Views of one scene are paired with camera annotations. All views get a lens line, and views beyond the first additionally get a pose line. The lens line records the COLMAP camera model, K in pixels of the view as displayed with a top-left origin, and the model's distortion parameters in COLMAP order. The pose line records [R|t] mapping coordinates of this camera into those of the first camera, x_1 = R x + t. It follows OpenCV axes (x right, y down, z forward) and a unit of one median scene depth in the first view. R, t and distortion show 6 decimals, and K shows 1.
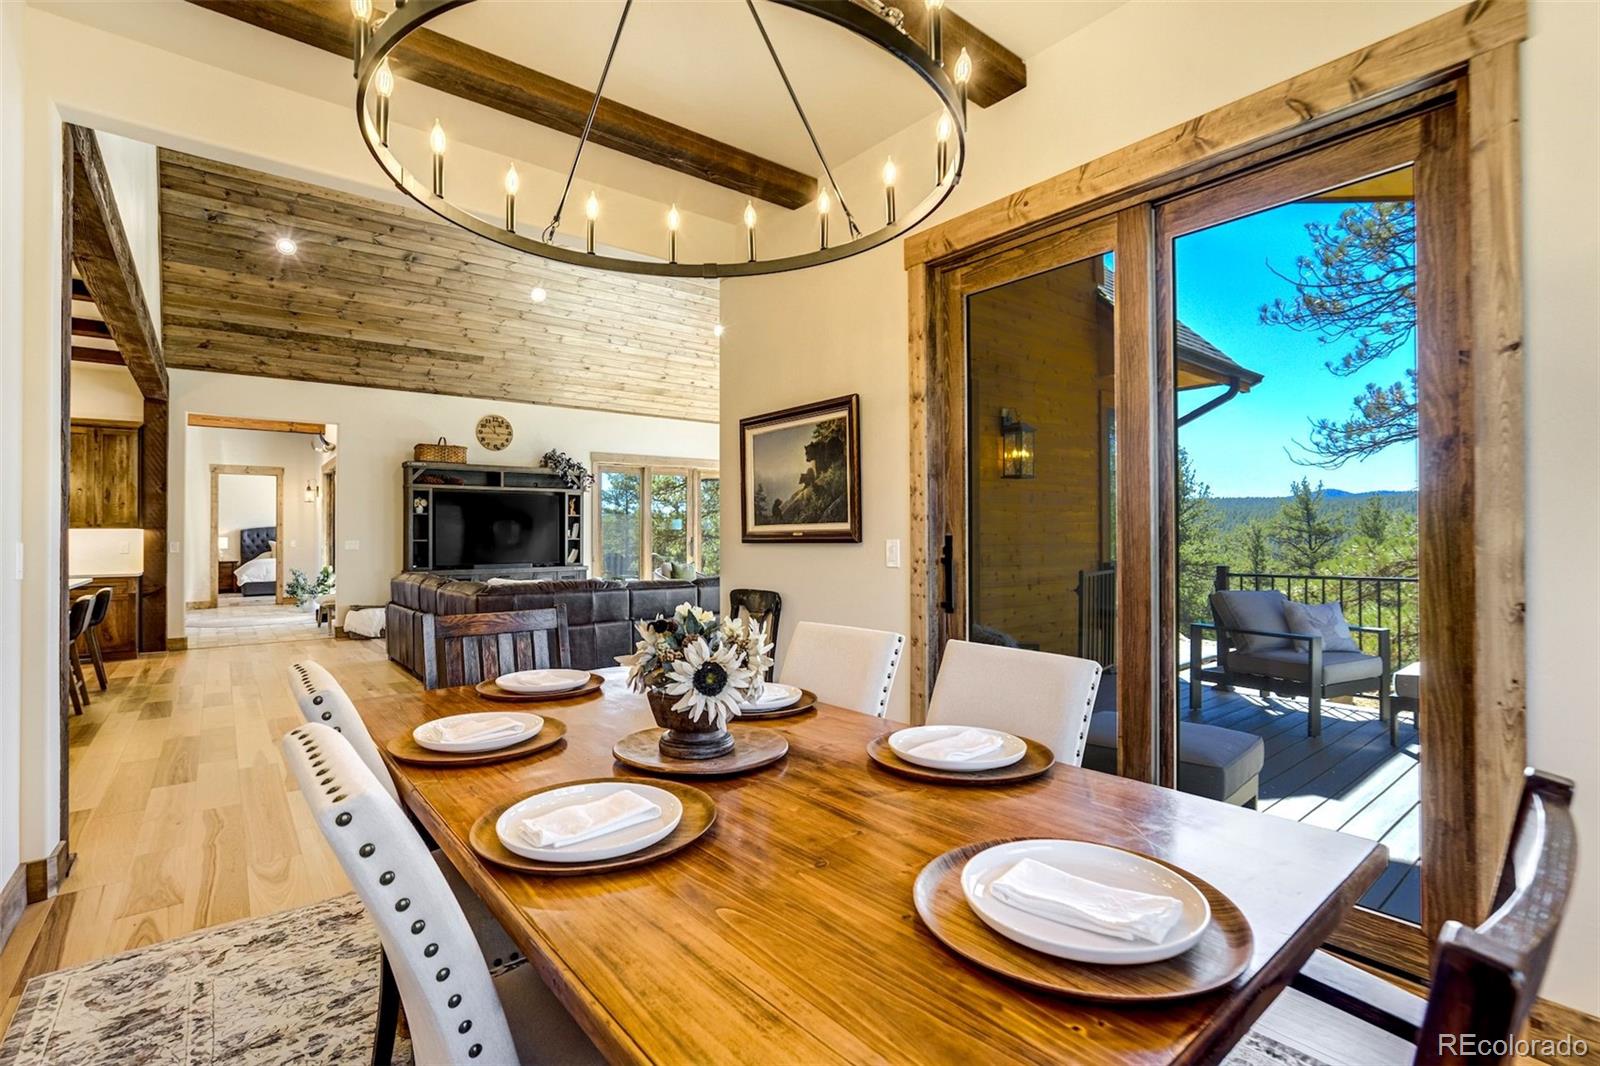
lens RADIAL K [[763.9, 0, 780.5], [0, 763.9, 493.5], [0, 0, 1]] dist [-0.001336, -0.000088]
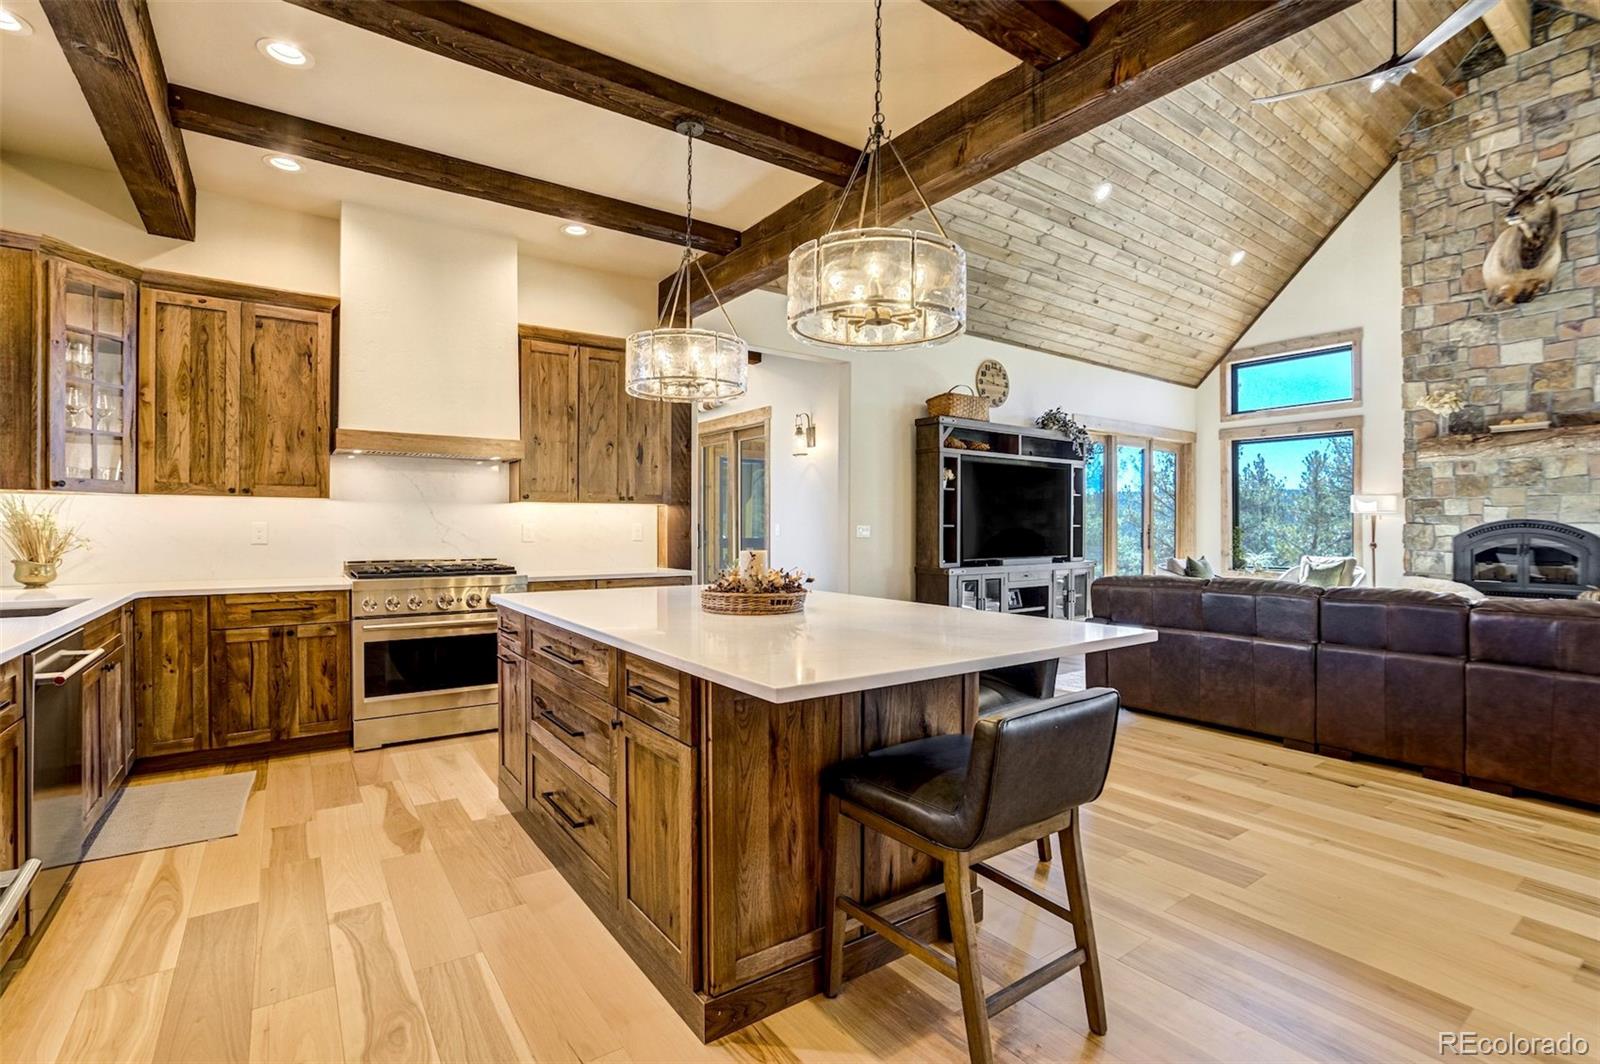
lens RADIAL K [[736.1, 0, 836.7], [0, 736.1, 536.2], [0, 0, 1]] dist [-0.024281, 0.011160]
pose [[0.999863, 0.007805, 0.014623, -0.570797], [-0.008854, 0.997286, 0.073095, 0.020362], [-0.014013, -0.073214, 0.997218, 0.285086]]
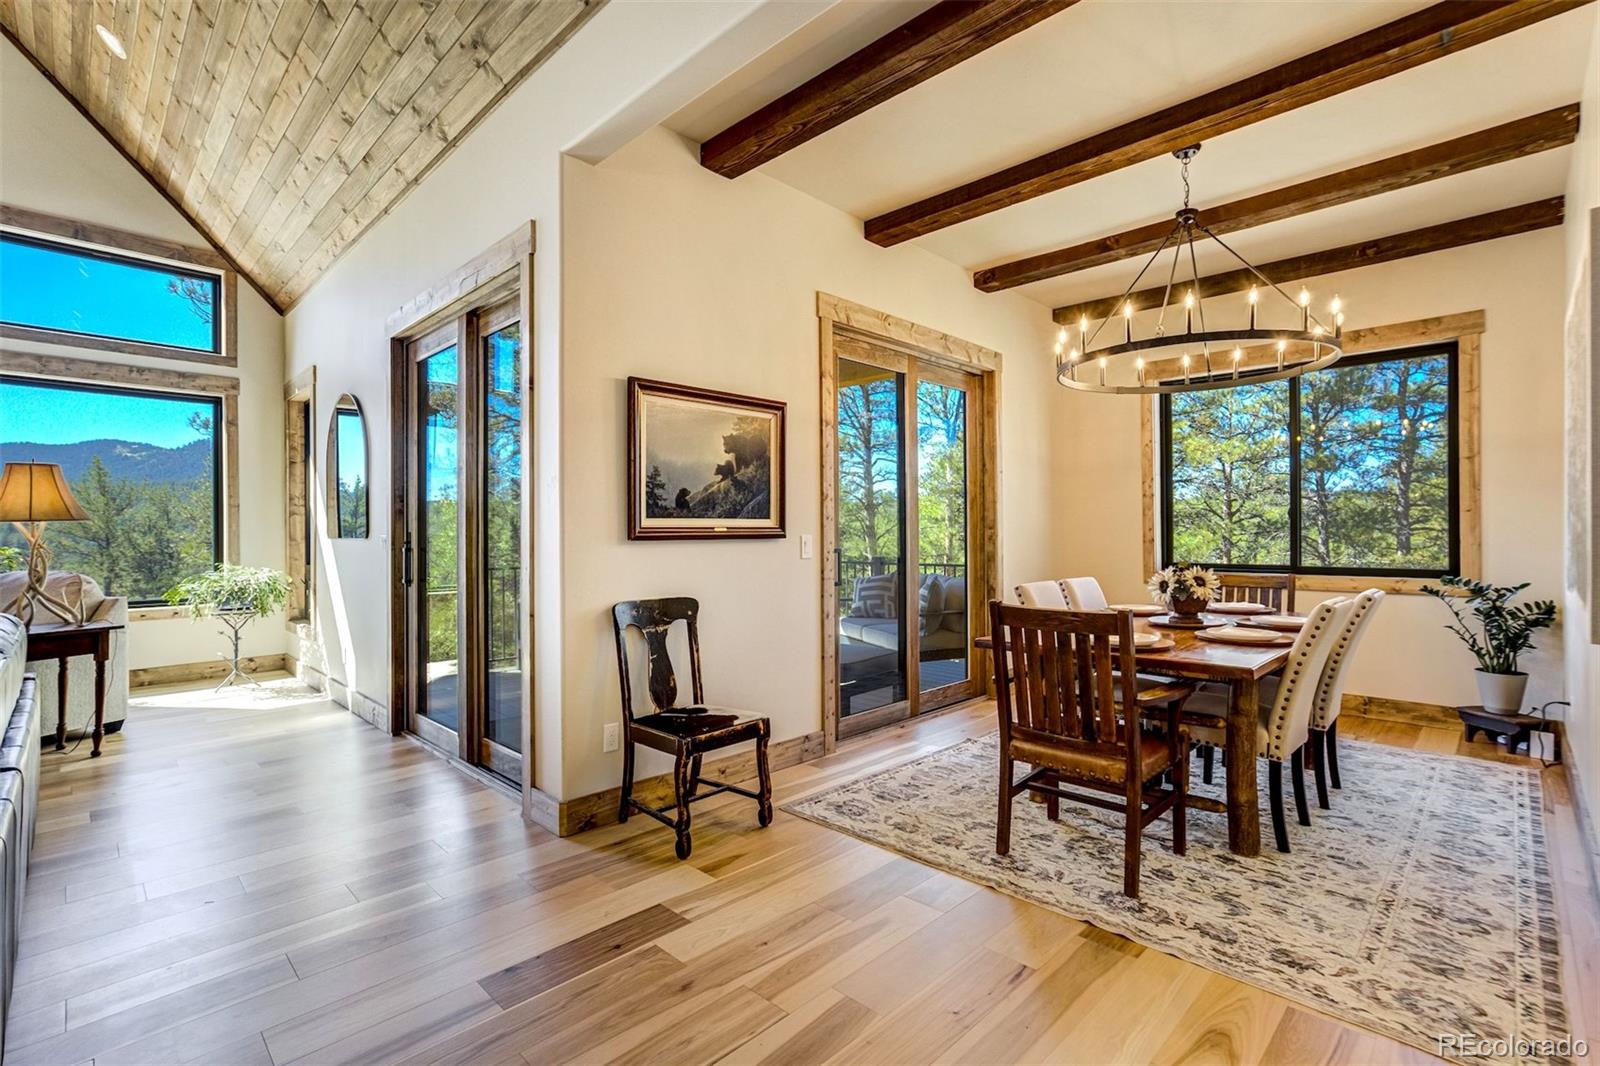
lens RADIAL K [[737.2, 0, 800.0], [0, 737.2, 533.0], [0, 0, 1]] dist [-0.028834, 0.013128]
pose [[-0.150267, 0.005687, 0.988629, -0.335320], [-0.055477, 0.998359, -0.014175, 0.024786], [-0.987088, -0.056977, -0.149705, 0.402052]]
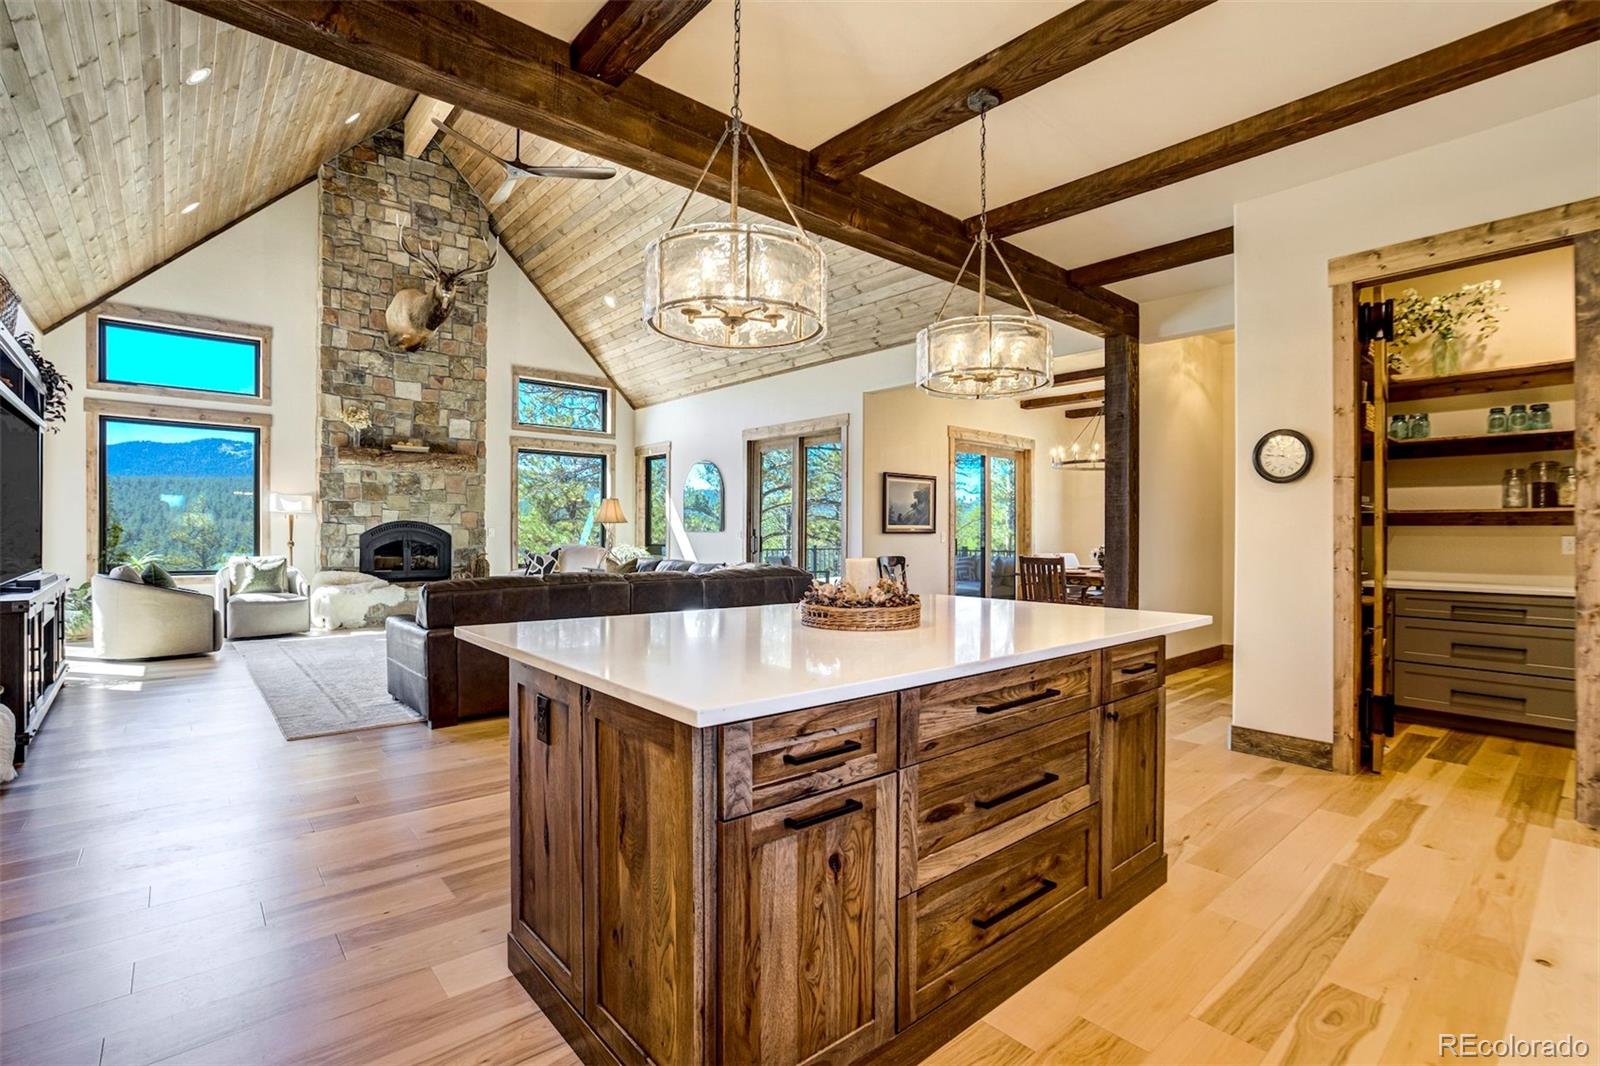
lens RADIAL K [[732.2, 0, 777.0], [0, 732.2, 531.0], [0, 0, 1]] dist [-0.050664, 0.027467]
pose [[-0.052269, 0.006174, 0.998614, -0.828351], [-0.069196, 0.997555, -0.009790, 0.040695], [-0.996233, -0.069612, -0.051714, 0.588341]]
